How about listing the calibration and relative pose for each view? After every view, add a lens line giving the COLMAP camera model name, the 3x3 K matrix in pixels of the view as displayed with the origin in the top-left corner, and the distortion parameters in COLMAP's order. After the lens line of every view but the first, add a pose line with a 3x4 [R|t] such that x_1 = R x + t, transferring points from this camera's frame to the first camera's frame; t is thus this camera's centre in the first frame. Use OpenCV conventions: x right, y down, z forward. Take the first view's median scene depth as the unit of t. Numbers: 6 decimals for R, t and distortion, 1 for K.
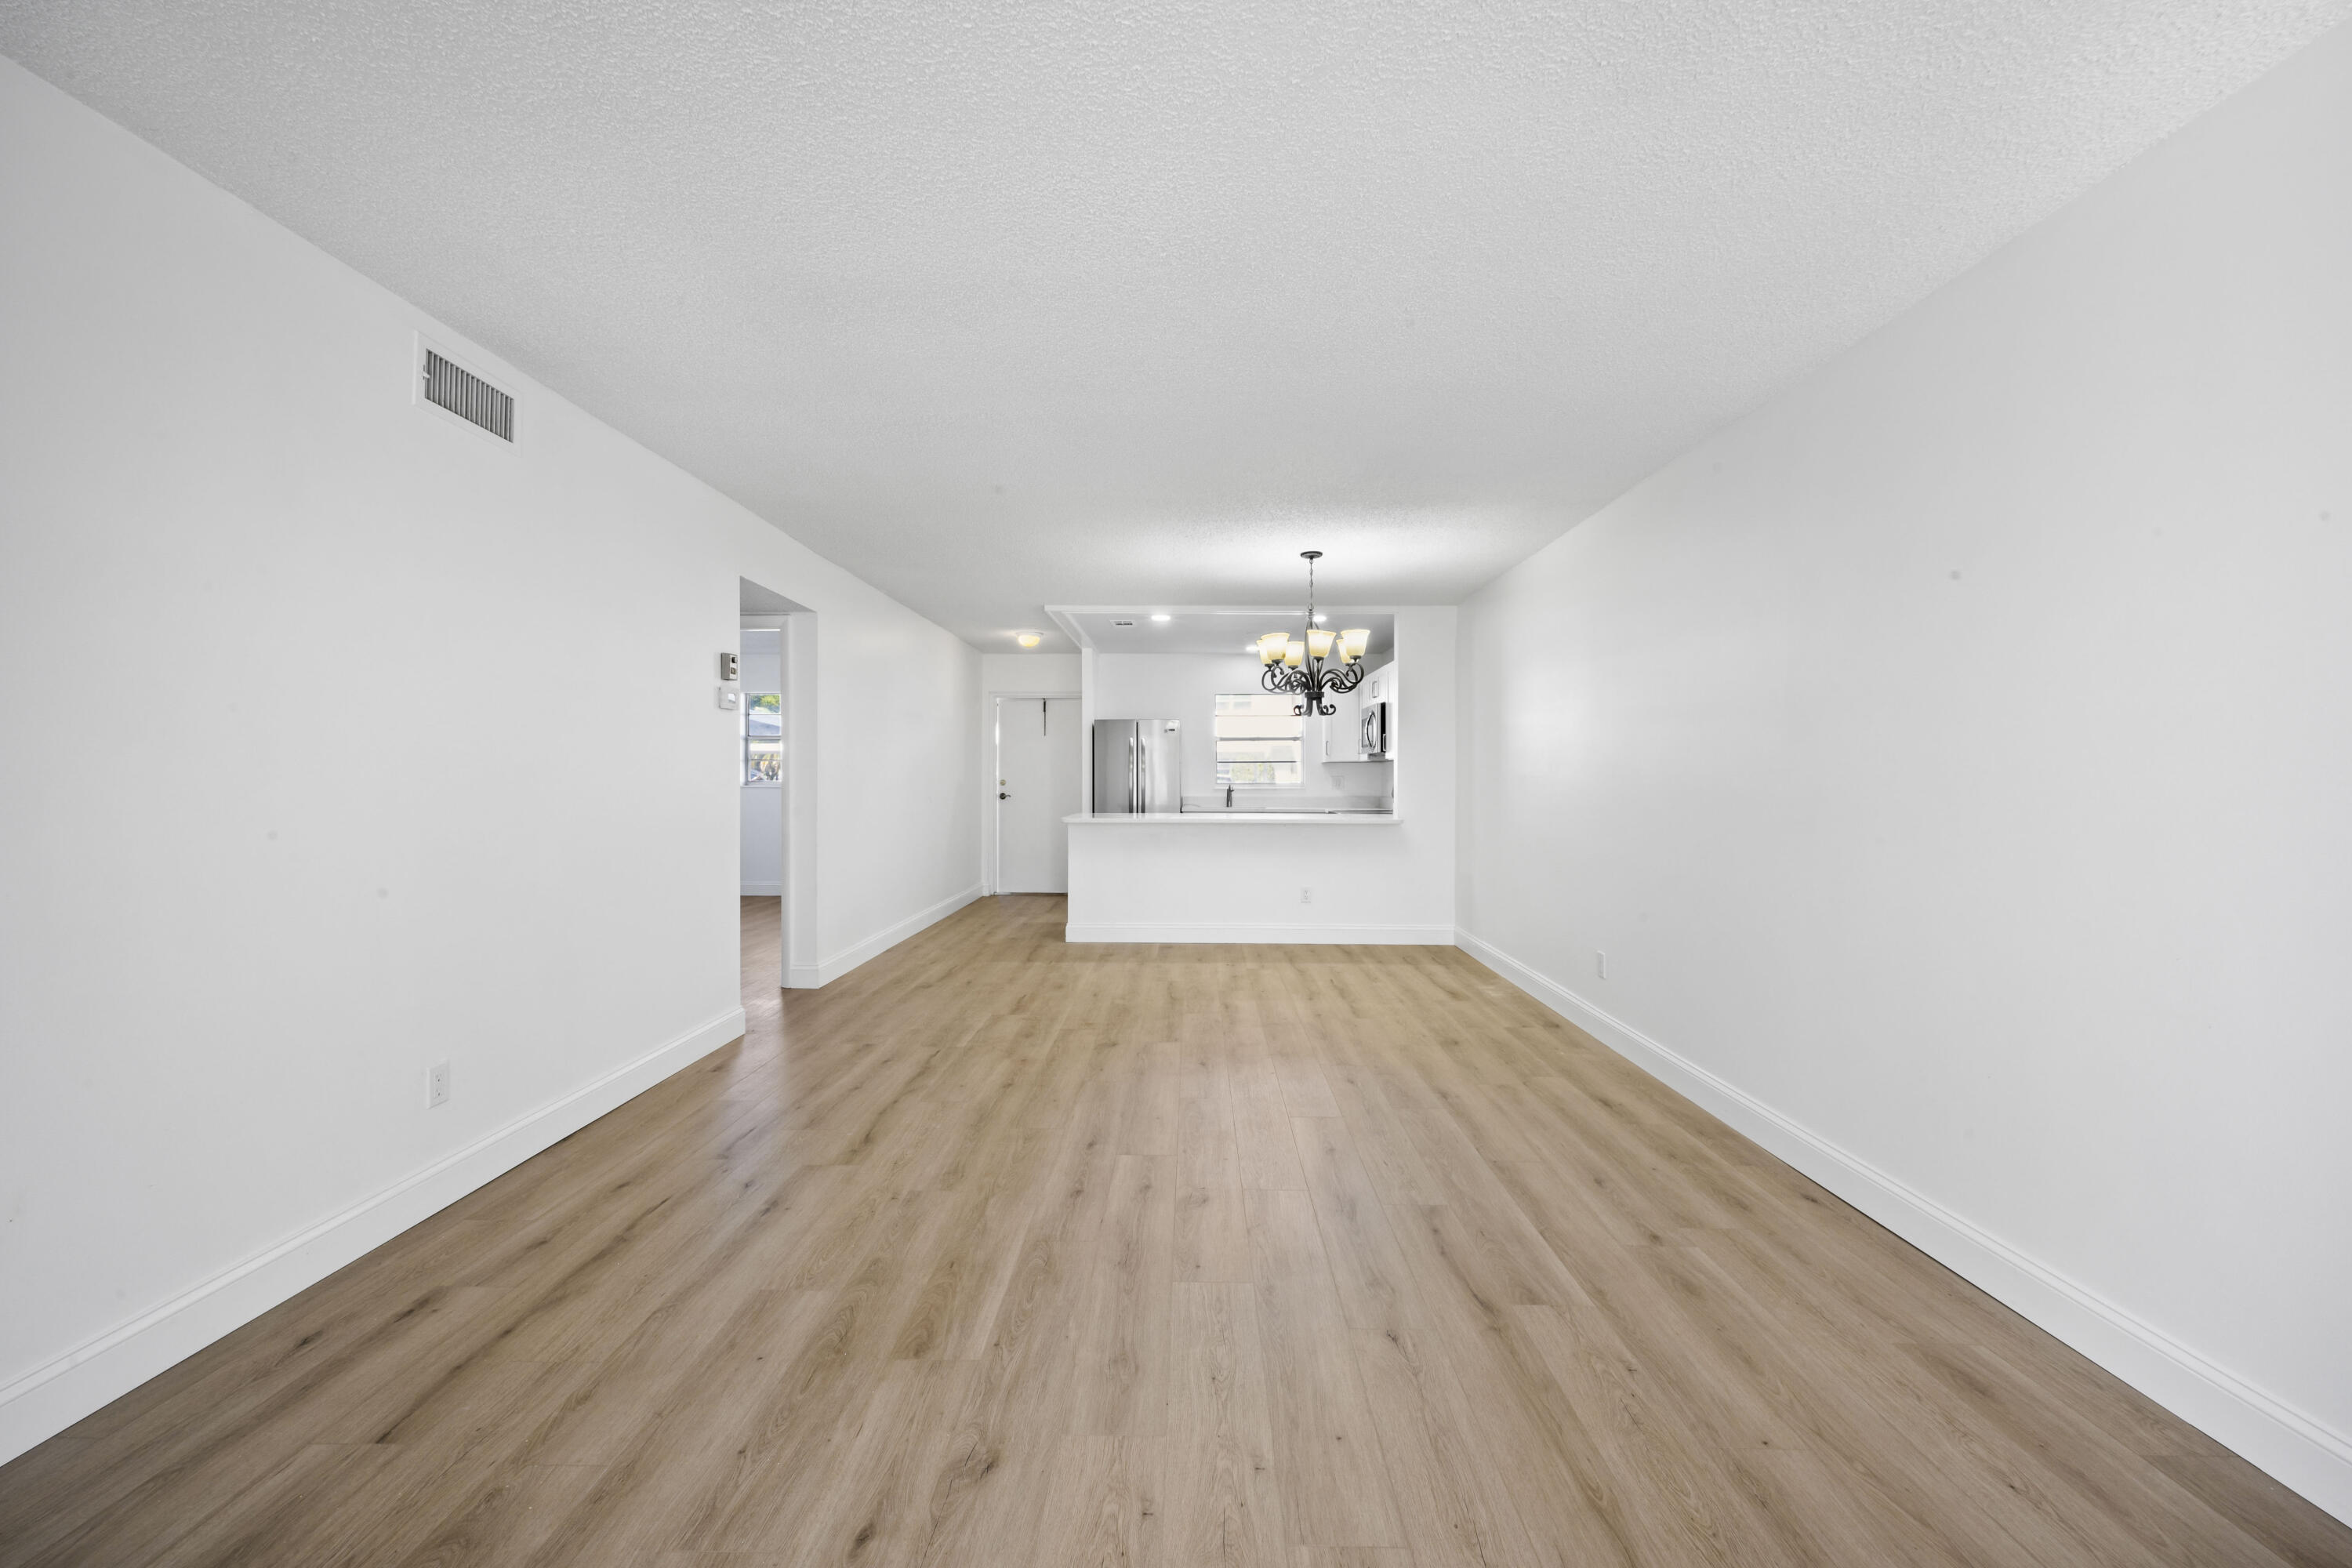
lens RADIAL K [[918.2, 0, 1183.7], [0, 918.2, 782.3], [0, 0, 1]] dist [-0.002508, -0.000028]
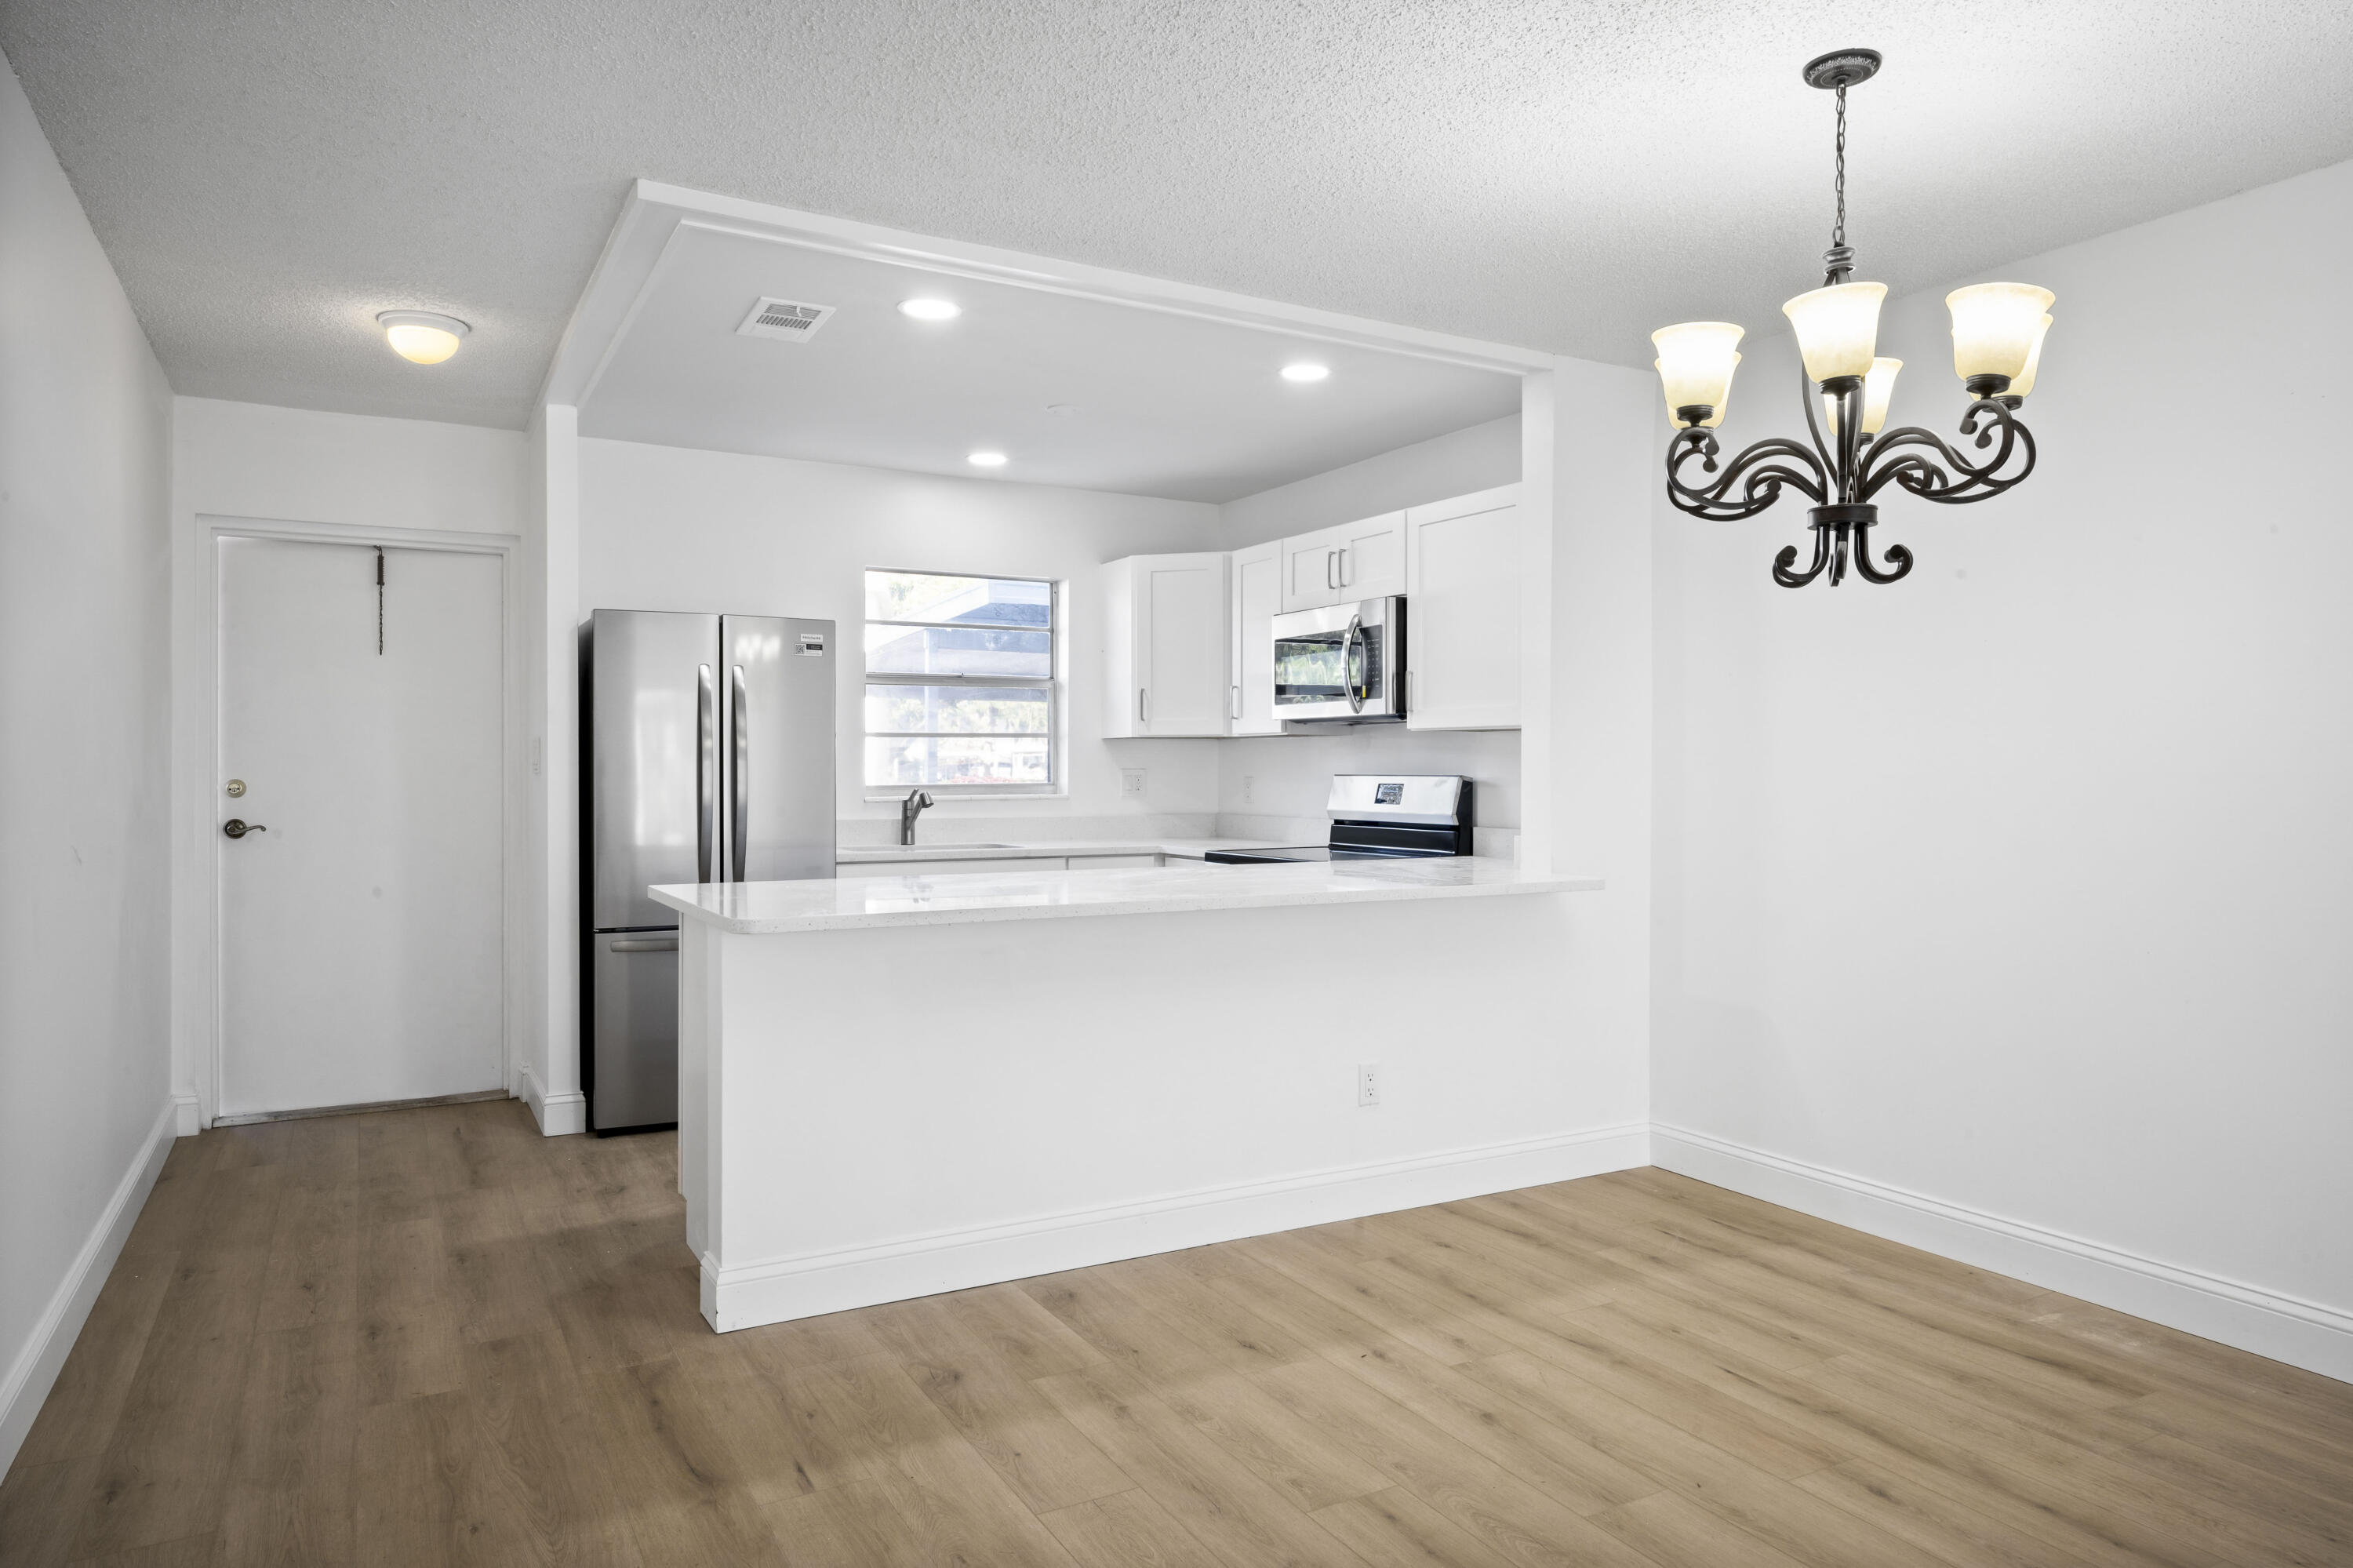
lens RADIAL K [[1513.4, 0, 1176.9], [0, 1513.4, 785.9], [0, 0, 1]] dist [0.008692, 0.000428]
pose [[0.877318, -0.005535, 0.479877, -0.442802], [0.002583, 0.999973, 0.006811, -0.009763], [-0.479902, -0.004736, 0.877309, 0.947720]]
